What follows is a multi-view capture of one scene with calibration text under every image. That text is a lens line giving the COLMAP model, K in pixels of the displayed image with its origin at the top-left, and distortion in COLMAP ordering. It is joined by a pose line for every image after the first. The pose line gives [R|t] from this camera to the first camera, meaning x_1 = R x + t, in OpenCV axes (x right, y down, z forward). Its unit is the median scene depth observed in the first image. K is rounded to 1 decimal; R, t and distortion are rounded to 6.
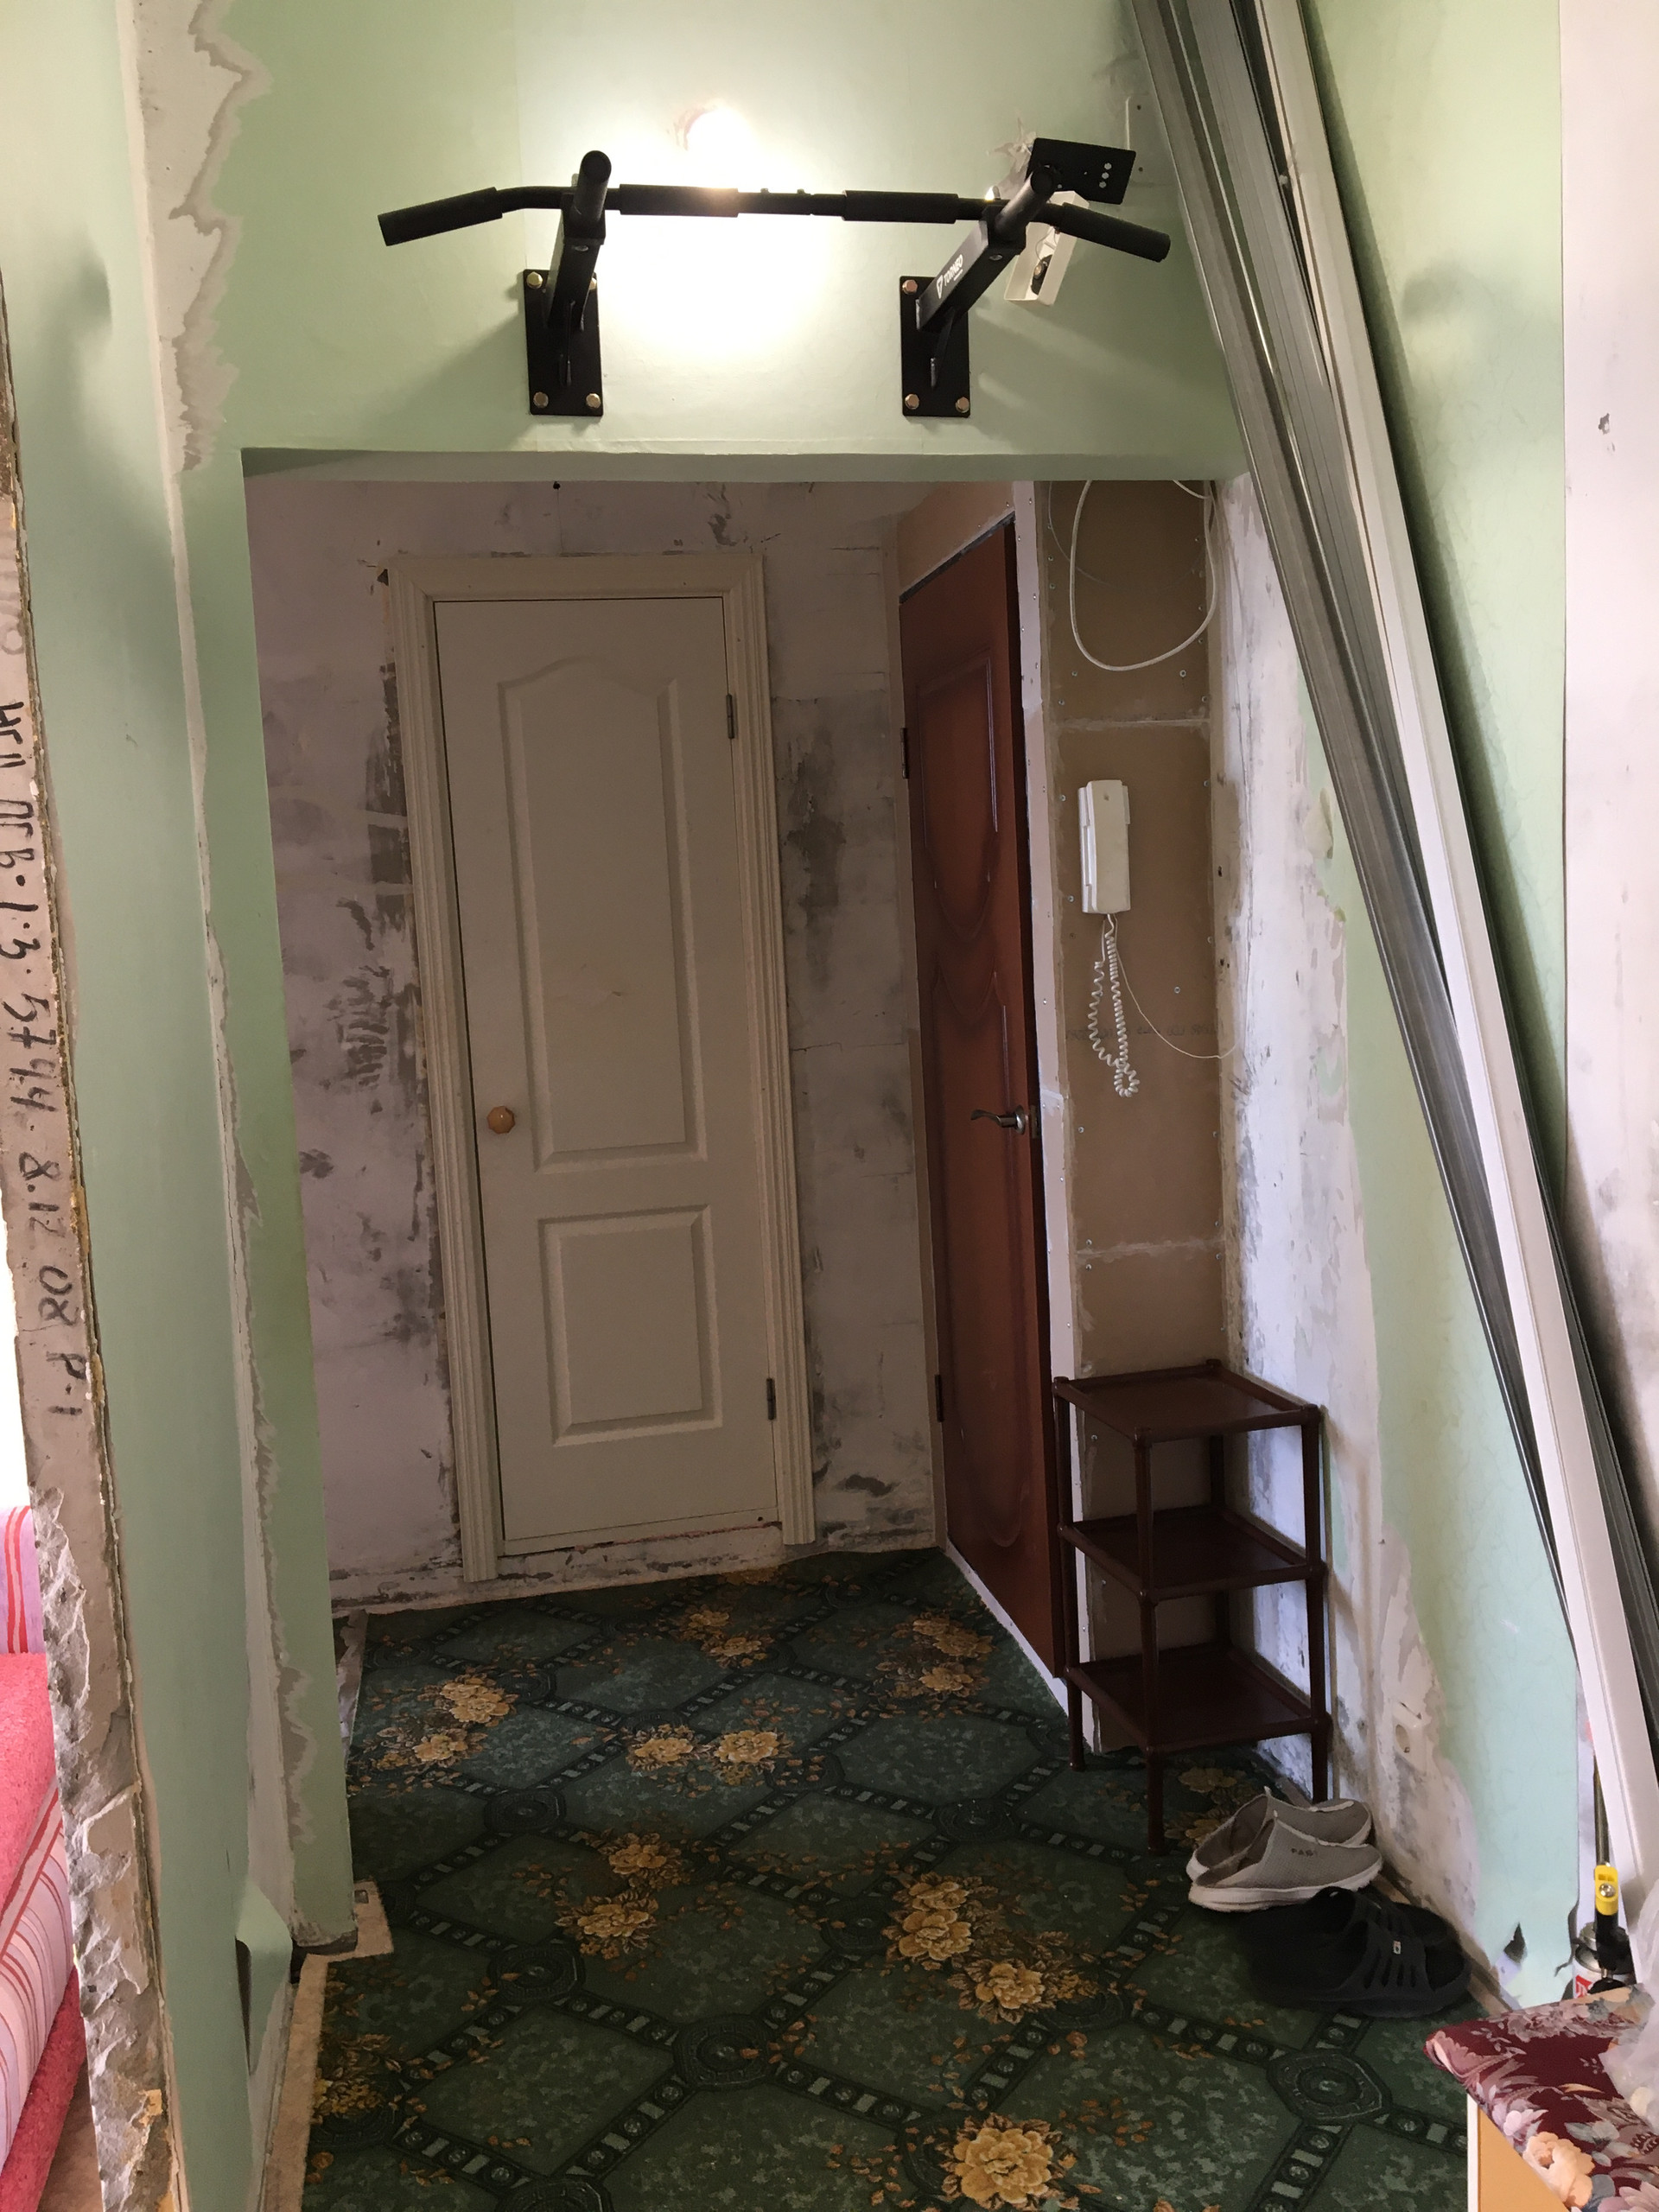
lens RADIAL K [[1872.9, 0, 827.6], [0, 1872.9, 1094.7], [0, 0, 1]] dist [0.091229, -0.125037]
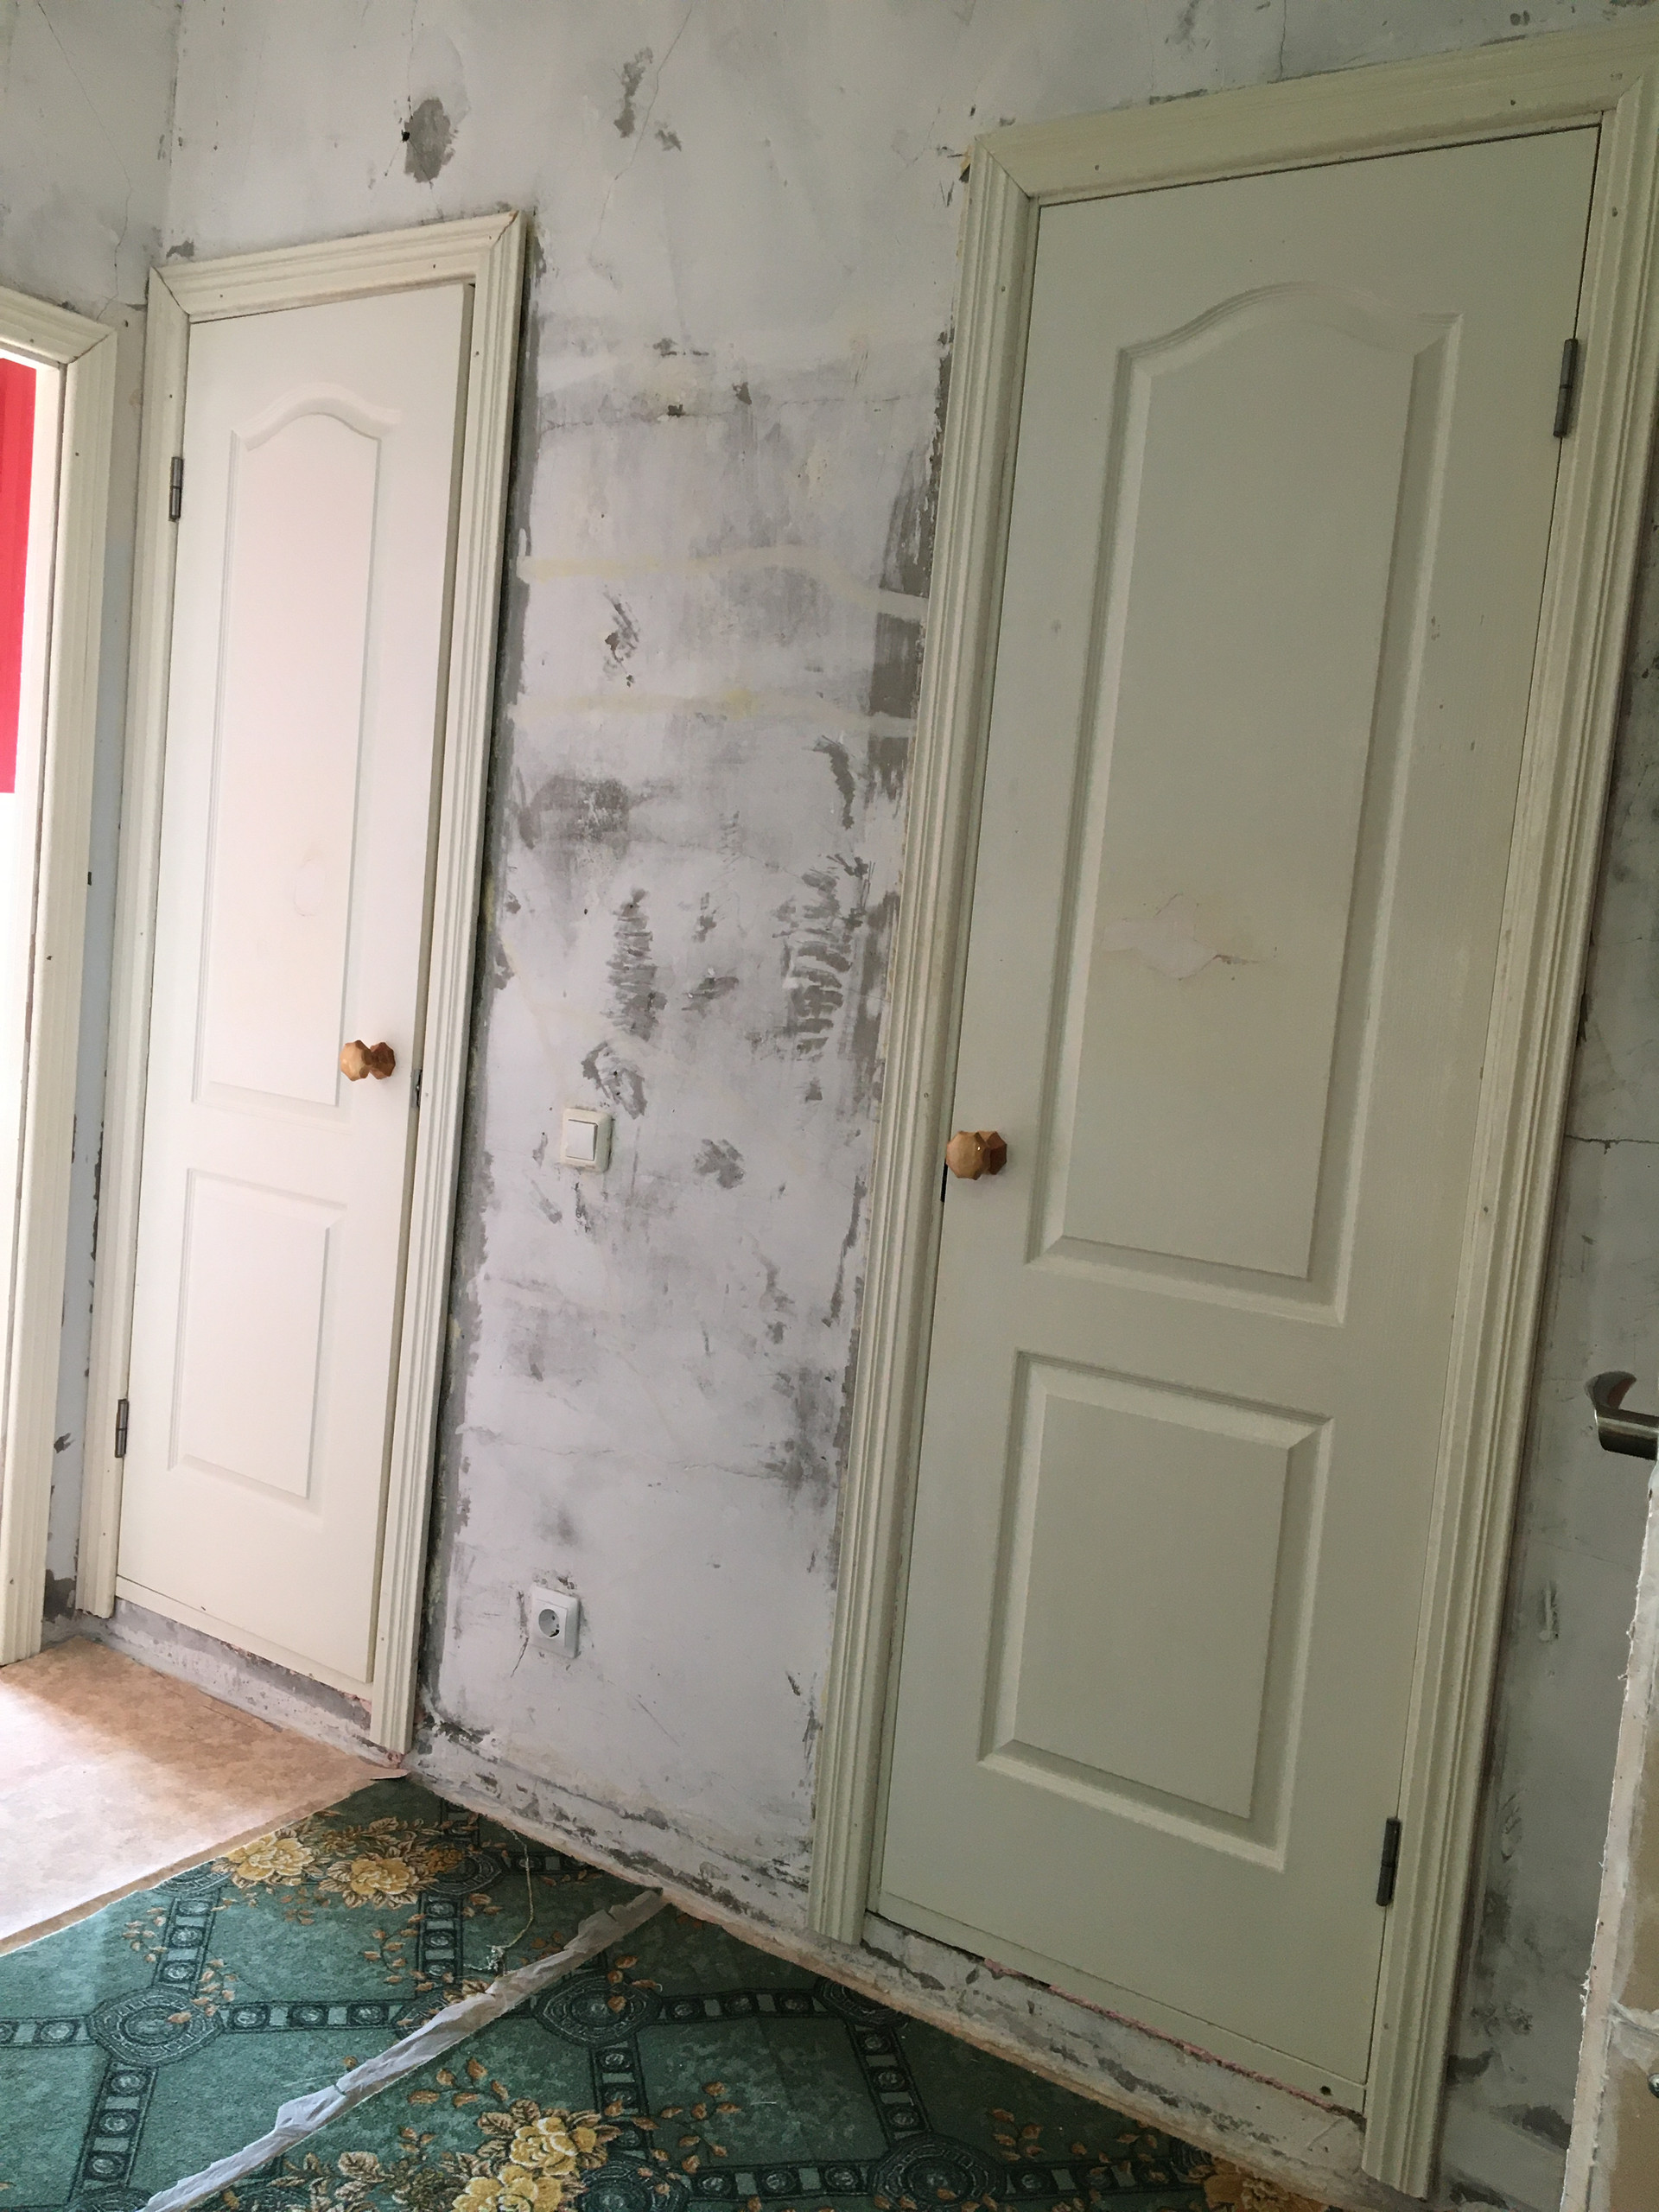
lens RADIAL K [[1872.9, 0, 826.9], [0, 1872.9, 1100.0], [0, 0, 1]] dist [0.091229, -0.125037]
pose [[0.707813, 0.178899, -0.683371, 0.169555], [-0.192707, 0.979608, 0.056851, -0.025390], [0.679606, 0.091450, 0.727855, 0.572471]]
